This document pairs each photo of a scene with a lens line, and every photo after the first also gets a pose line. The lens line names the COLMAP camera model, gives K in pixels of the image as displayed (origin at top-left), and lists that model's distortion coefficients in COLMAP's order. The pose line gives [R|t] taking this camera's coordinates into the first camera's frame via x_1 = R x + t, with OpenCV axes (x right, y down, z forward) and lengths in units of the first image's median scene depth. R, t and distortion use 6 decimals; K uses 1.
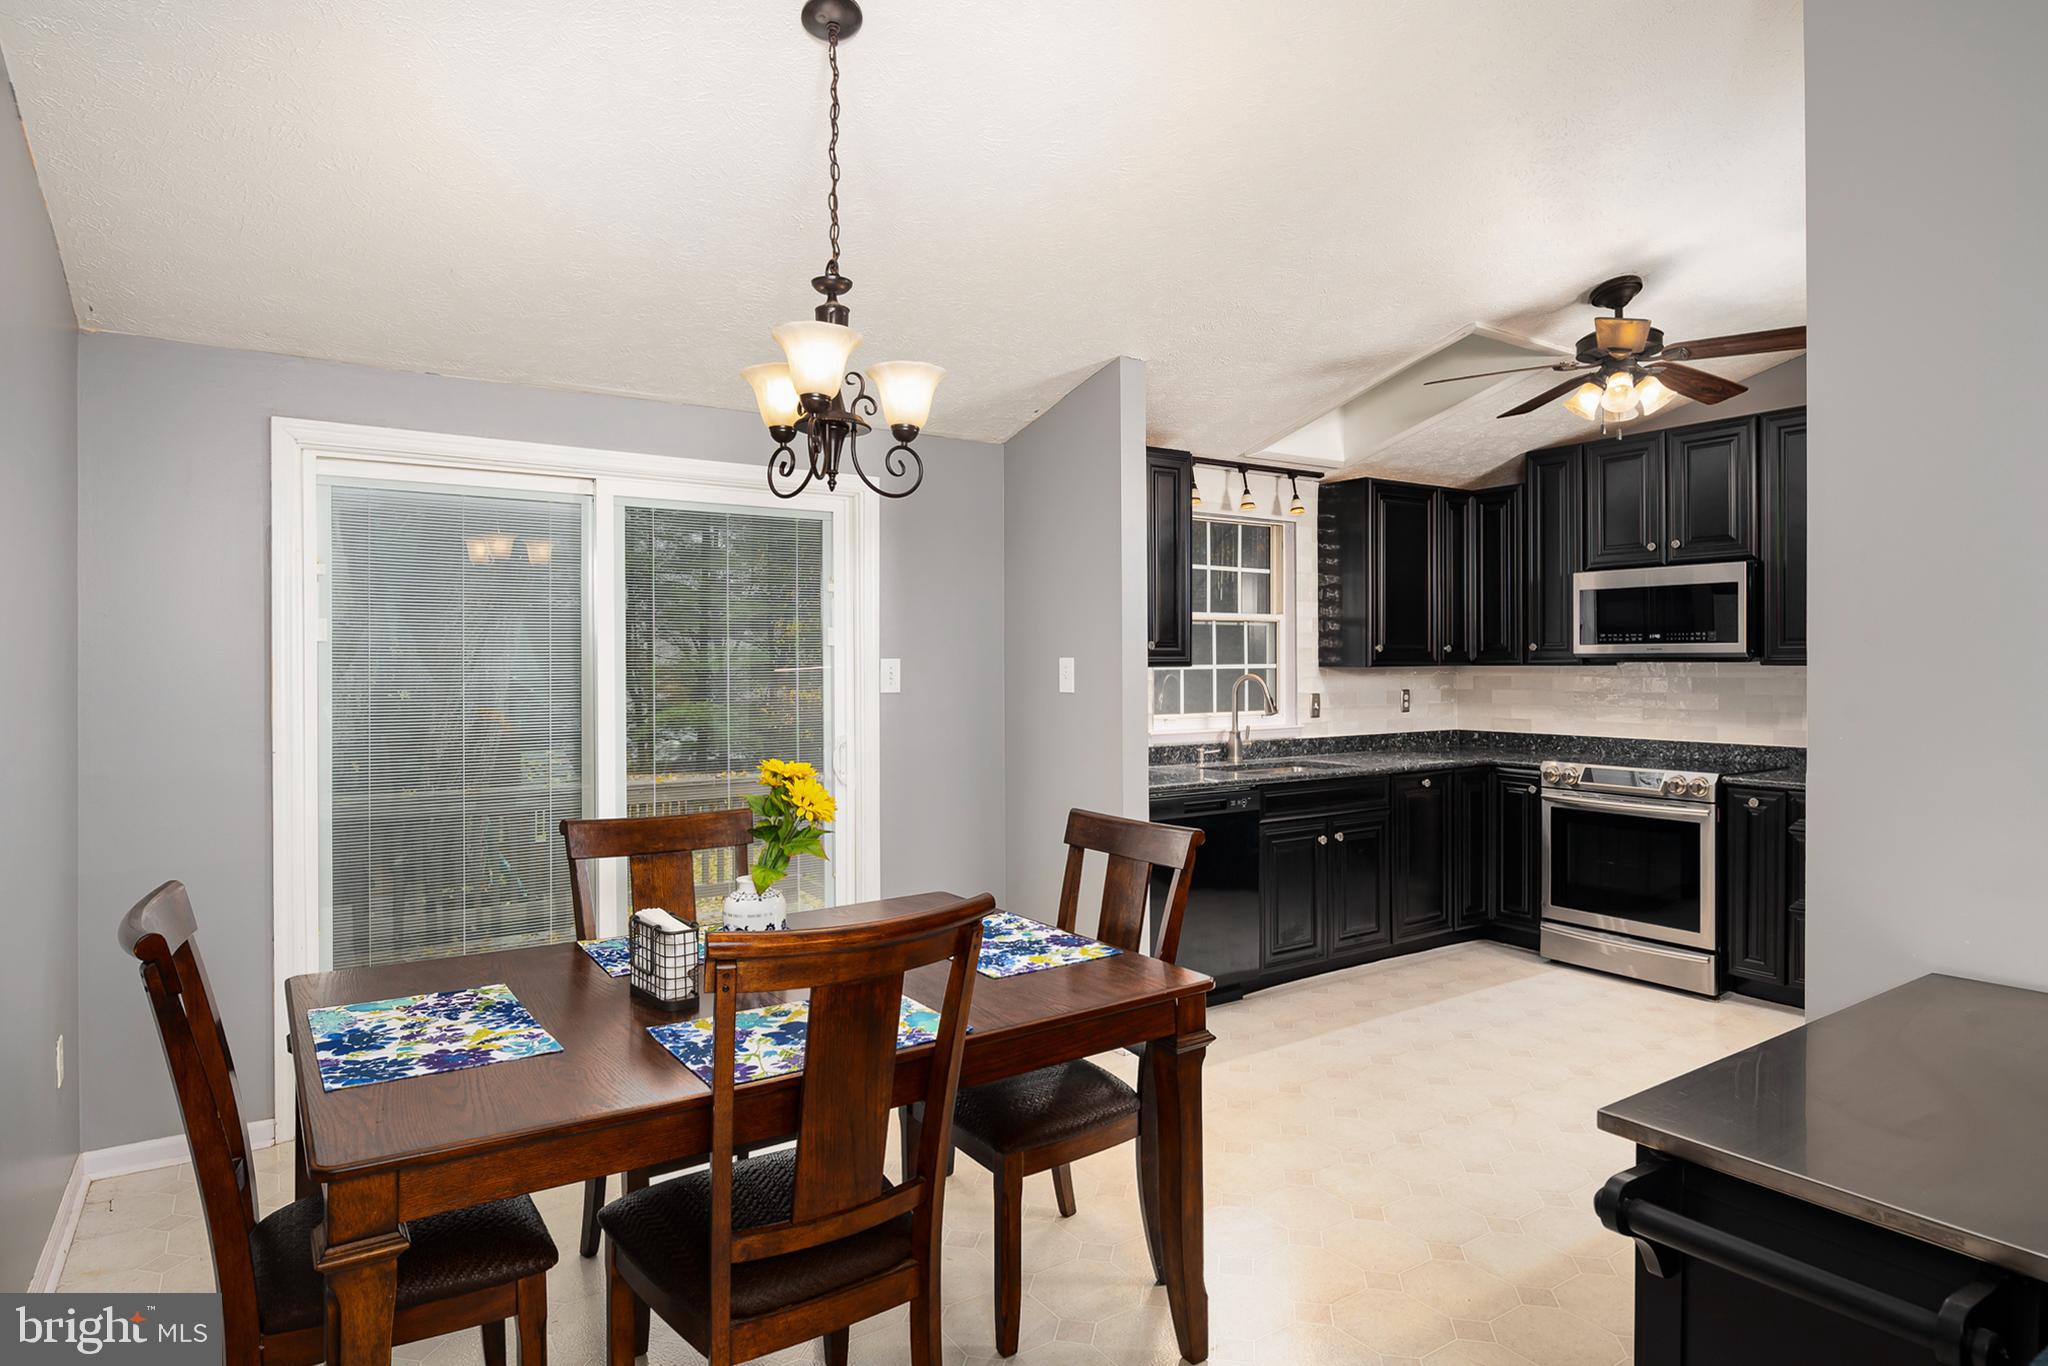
lens RADIAL K [[1125.8, 0, 1024.3], [0, 1125.8, 667.5], [0, 0, 1]] dist [-0.011272, -0.001762]
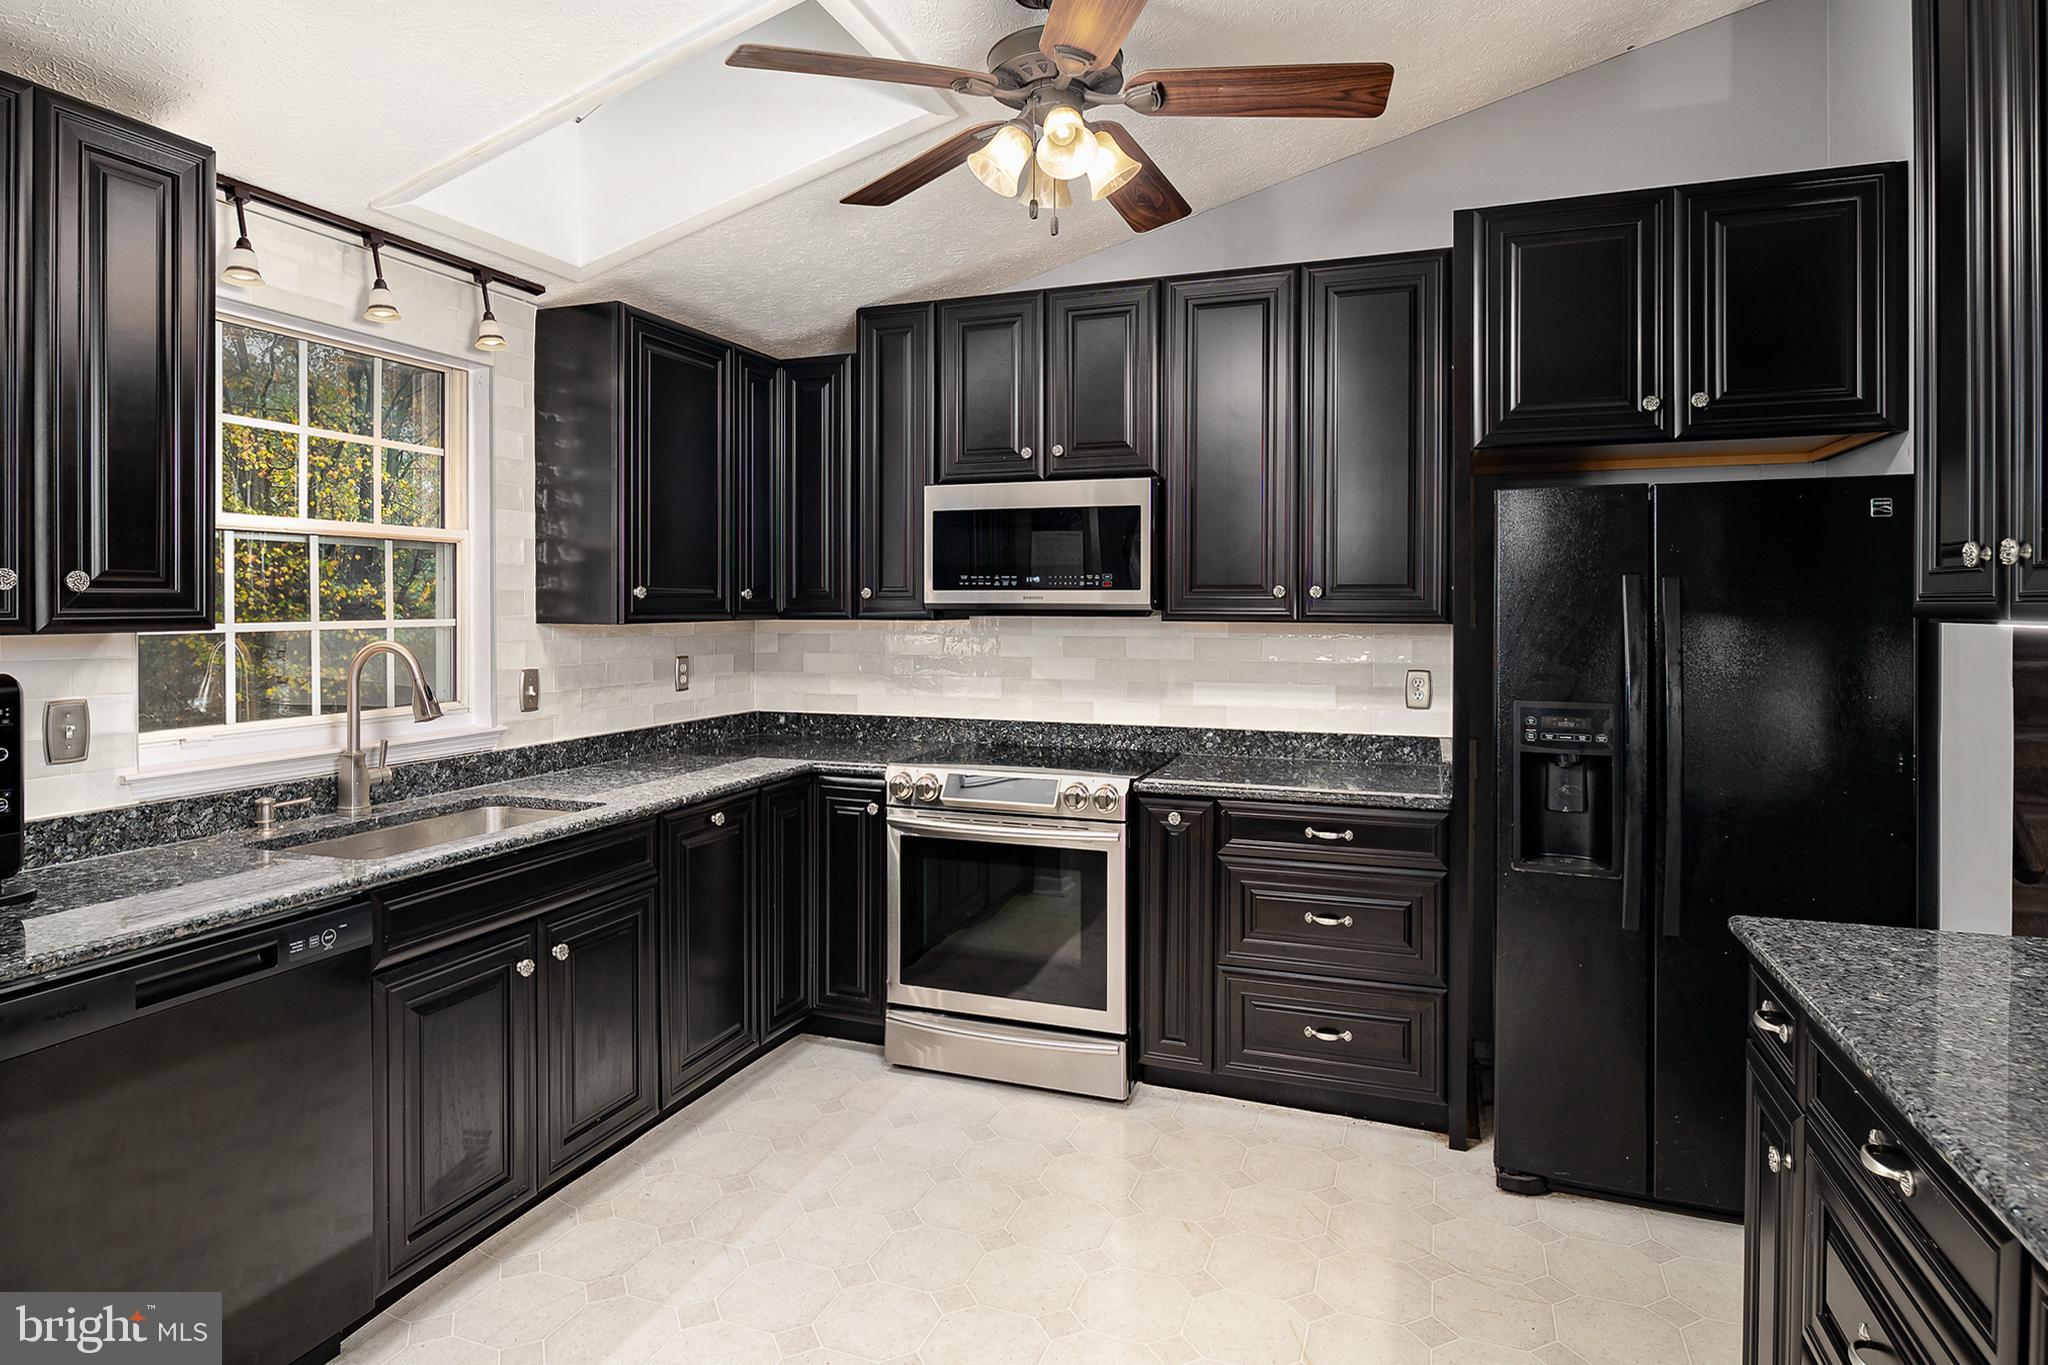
lens RADIAL K [[1125.8, 0, 1002.9], [0, 1125.8, 613.6], [0, 0, 1]] dist [-0.011272, -0.001762]
pose [[0.820882, -0.000312, 0.571098, 0.139446], [-0.001347, 0.999996, 0.002481, -0.008083], [-0.571096, -0.002806, 0.820878, 0.419277]]
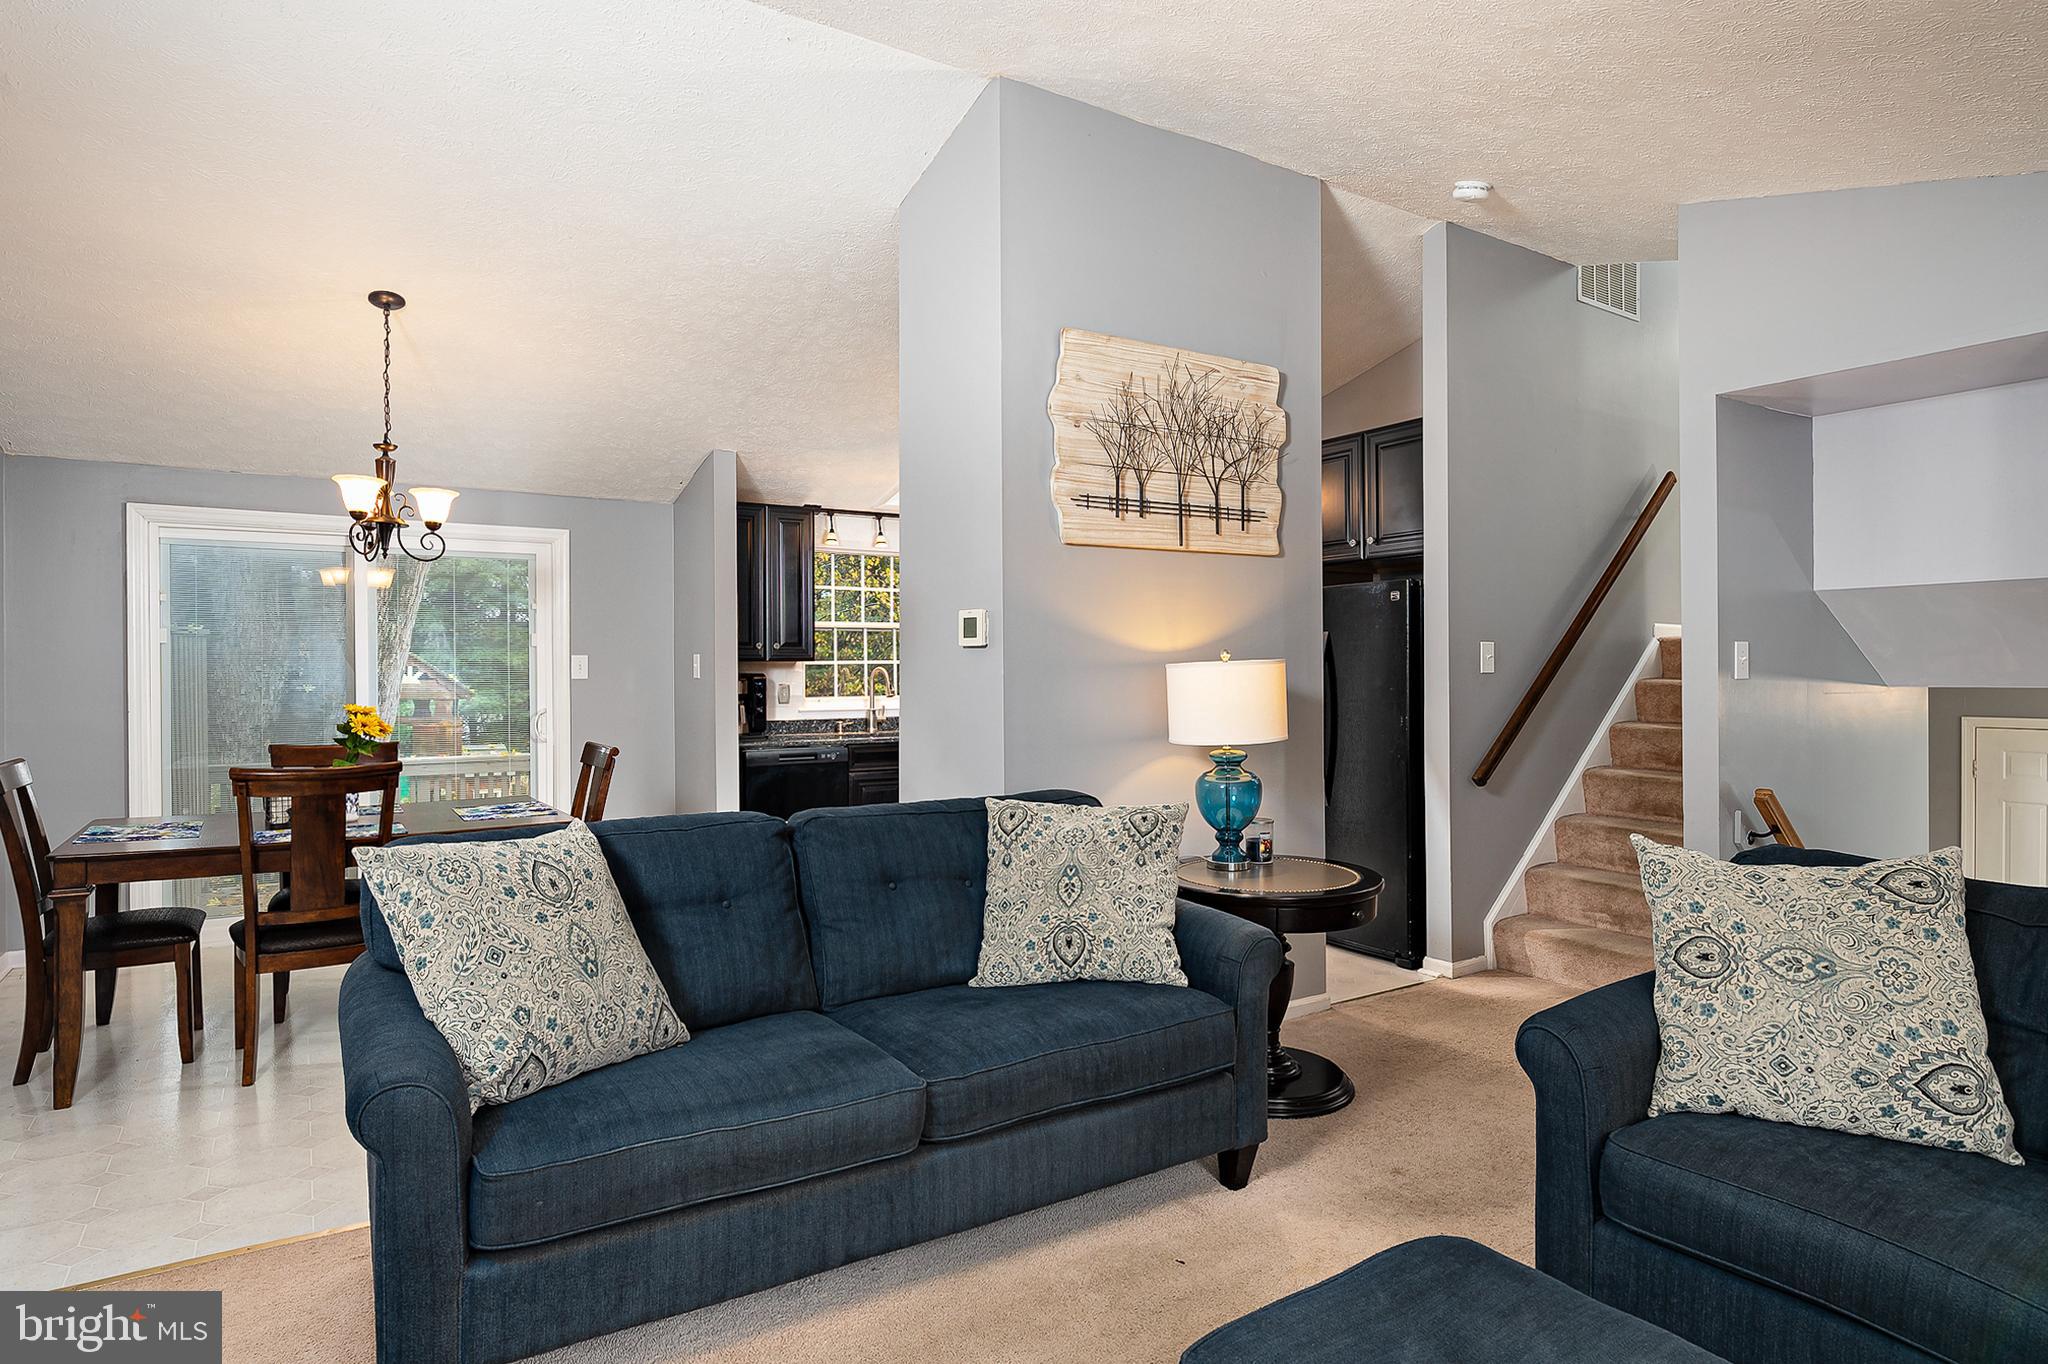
lens RADIAL K [[1125.8, 0, 1019.0], [0, 1125.8, 681.0], [0, 0, 1]] dist [-0.011272, -0.001762]
pose [[0.999809, -0.002335, -0.019416, 0.391672], [0.002447, 0.999981, 0.005746, 0.015221], [0.019402, -0.005792, 0.999795, -0.354413]]
